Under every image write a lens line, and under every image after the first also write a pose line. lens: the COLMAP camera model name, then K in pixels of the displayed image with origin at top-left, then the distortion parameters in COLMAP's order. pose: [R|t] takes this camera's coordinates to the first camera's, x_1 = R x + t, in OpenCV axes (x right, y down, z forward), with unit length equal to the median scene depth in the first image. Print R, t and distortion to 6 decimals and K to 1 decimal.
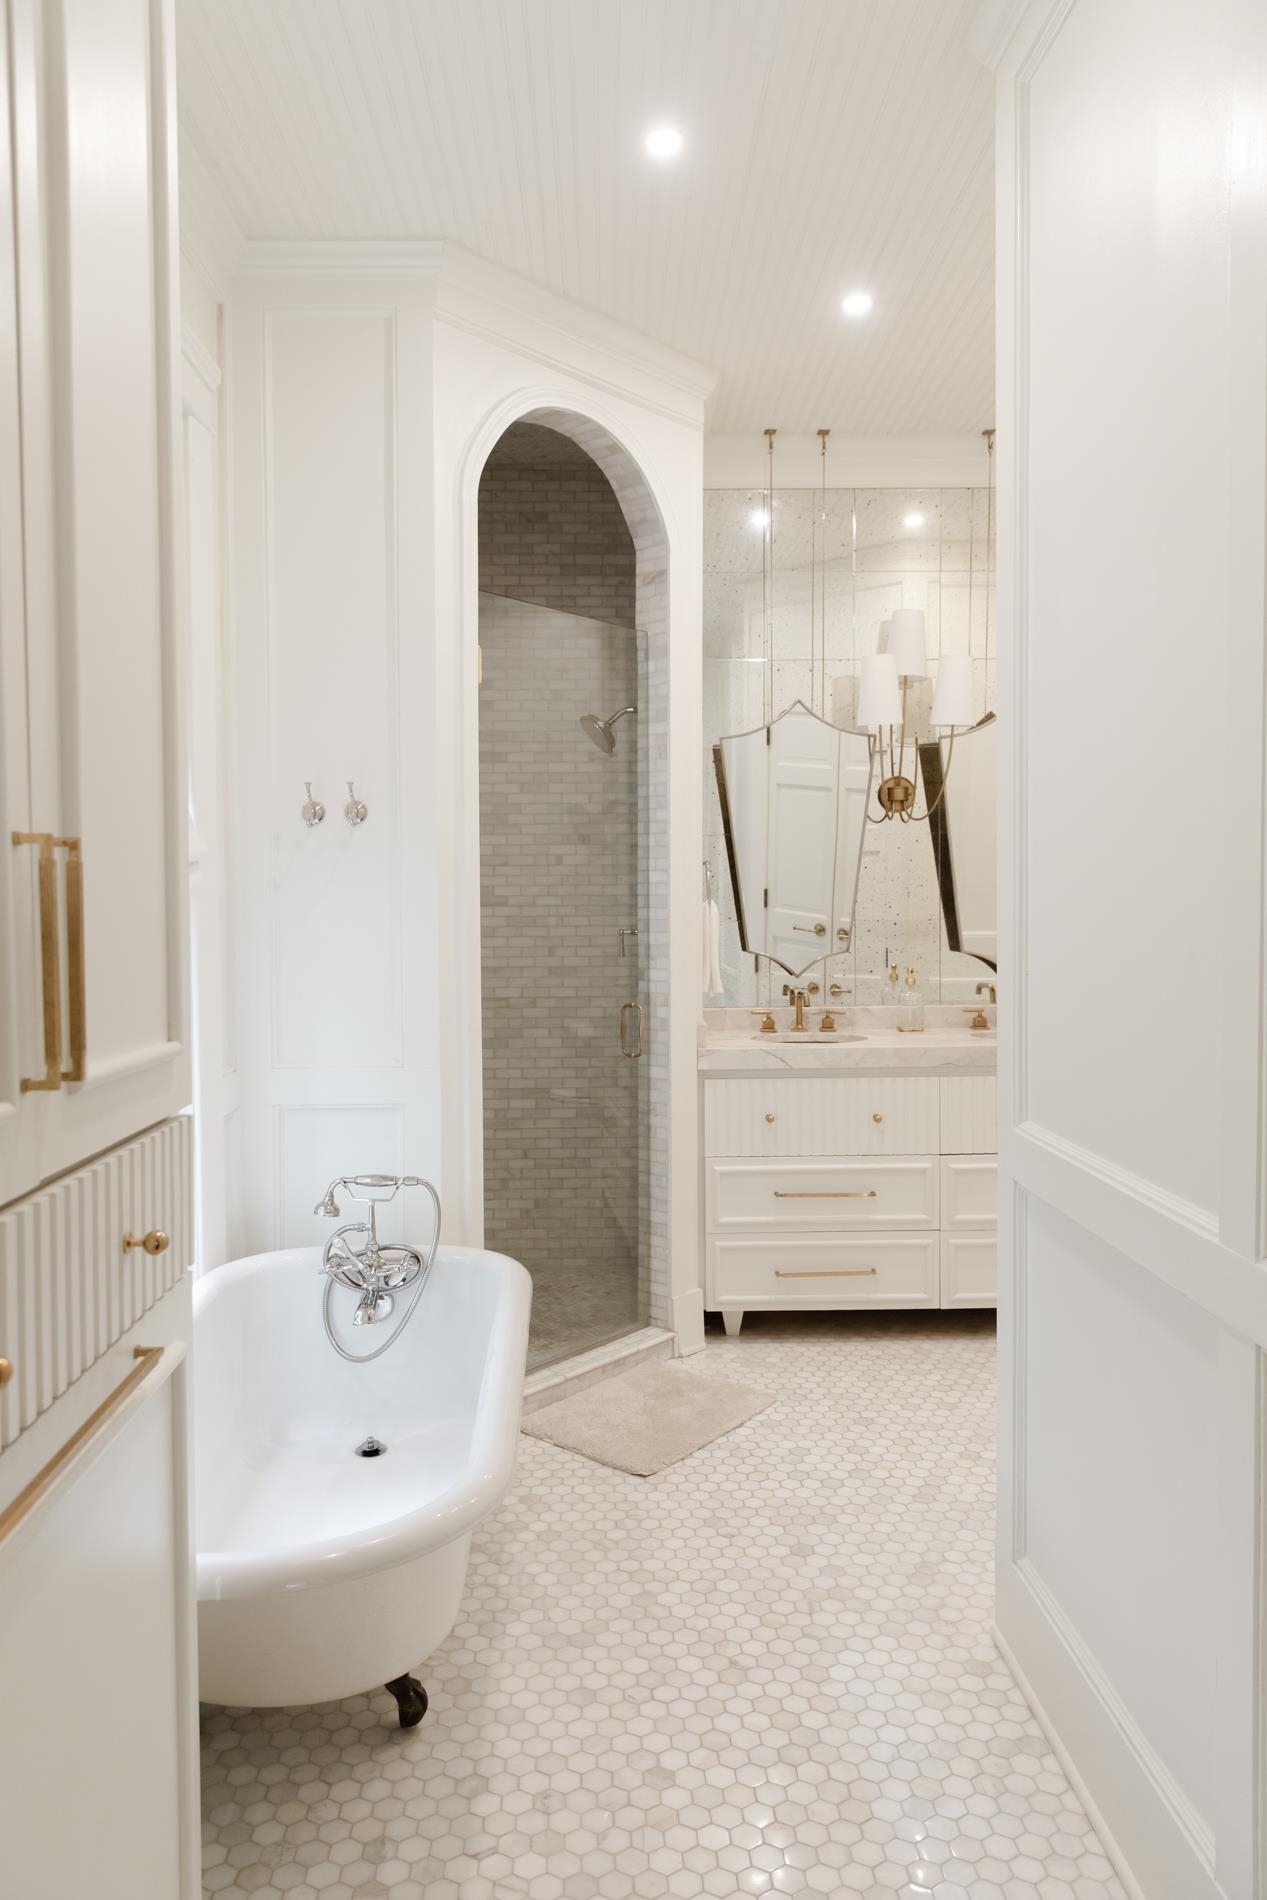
lens RADIAL K [[1252.3, 0, 631.2], [0, 1252.3, 954.8], [0, 0, 1]] dist [0.011583, -0.003621]
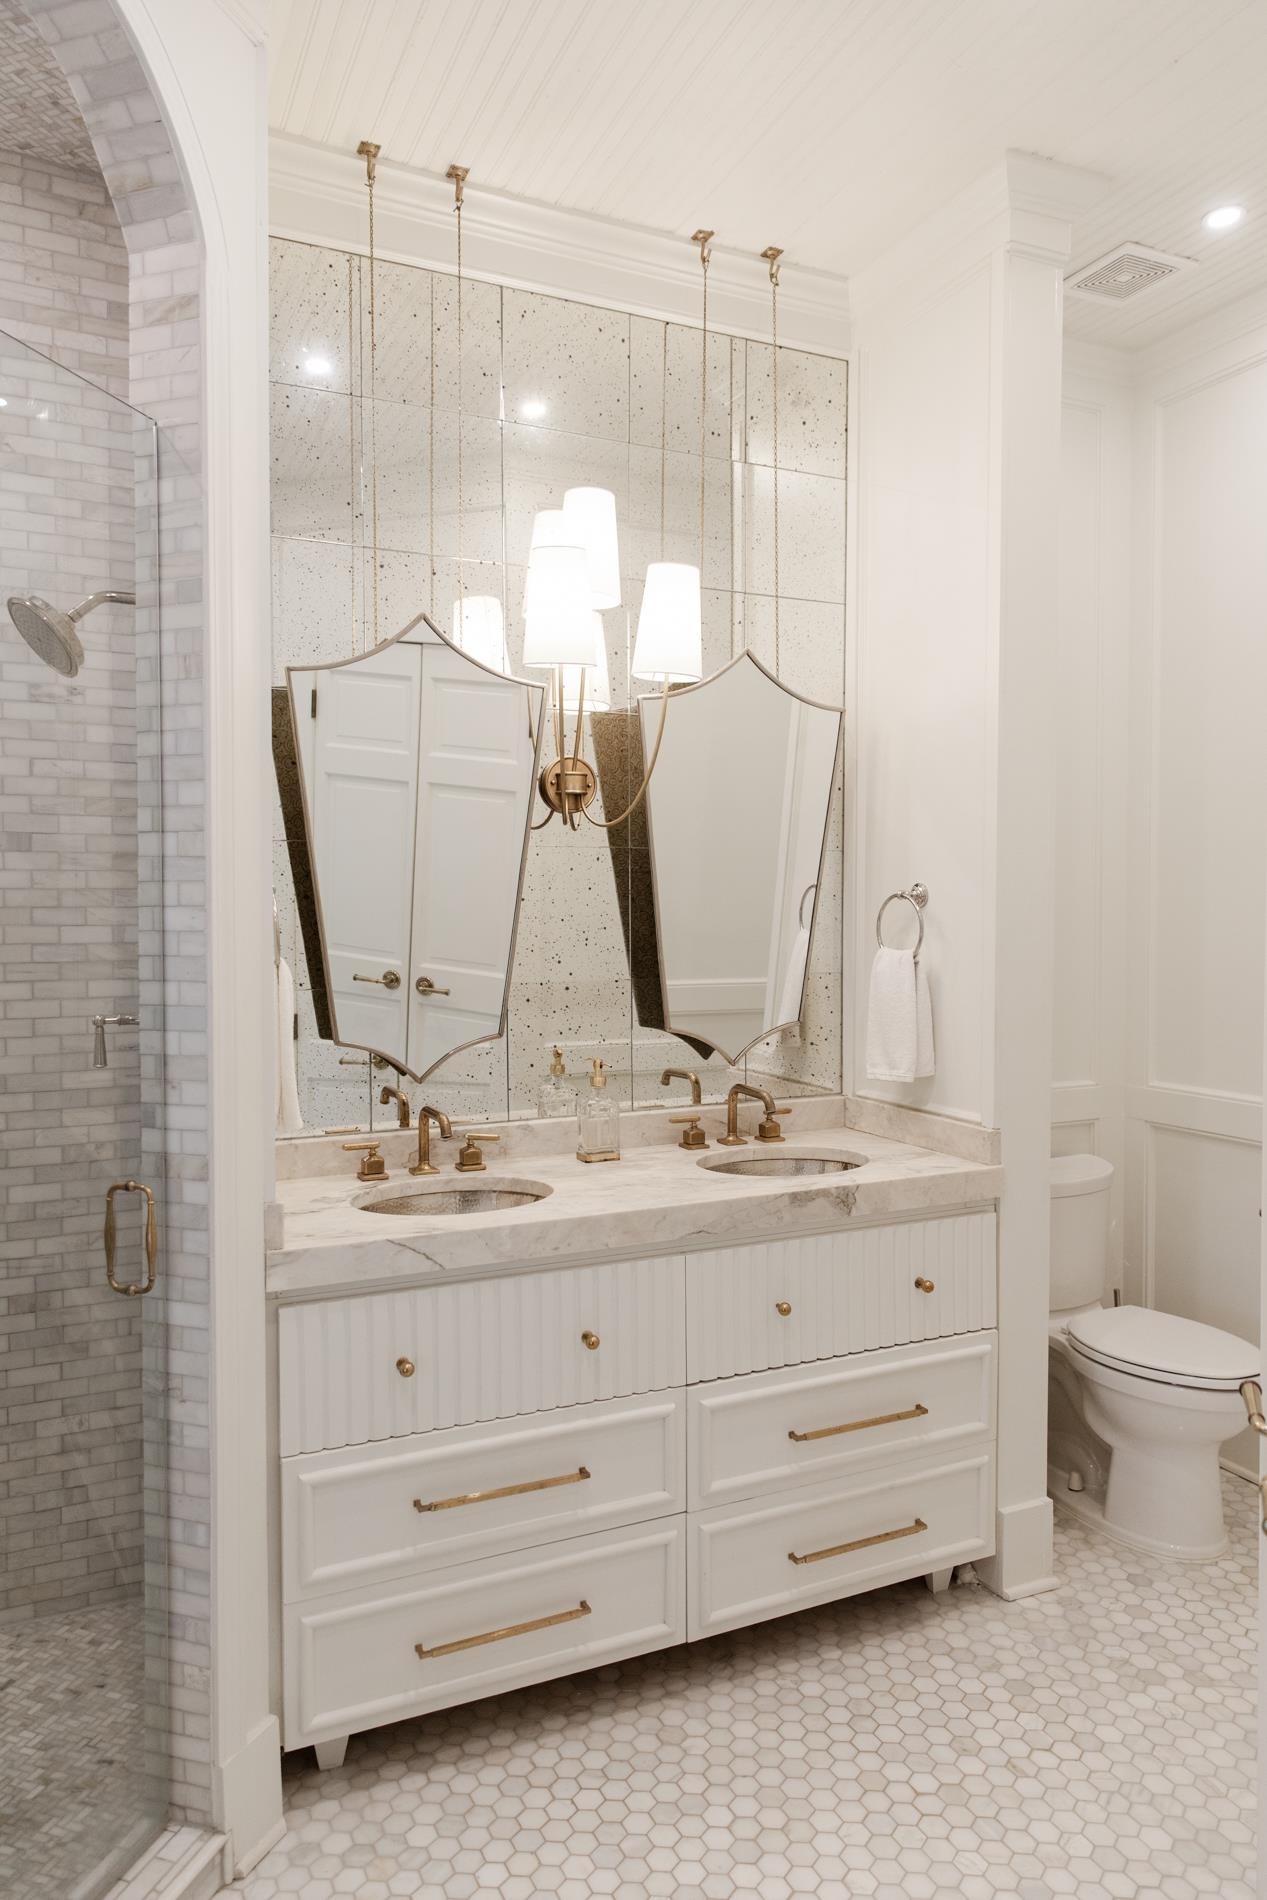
lens RADIAL K [[1252.3, 0, 631.2], [0, 1252.3, 954.8], [0, 0, 1]] dist [0.011583, -0.003621]
pose [[0.917261, -0.007911, 0.398209, -0.013822], [0.013479, 0.999847, -0.011185, -0.039754], [-0.398059, 0.015627, 0.917227, 0.468678]]
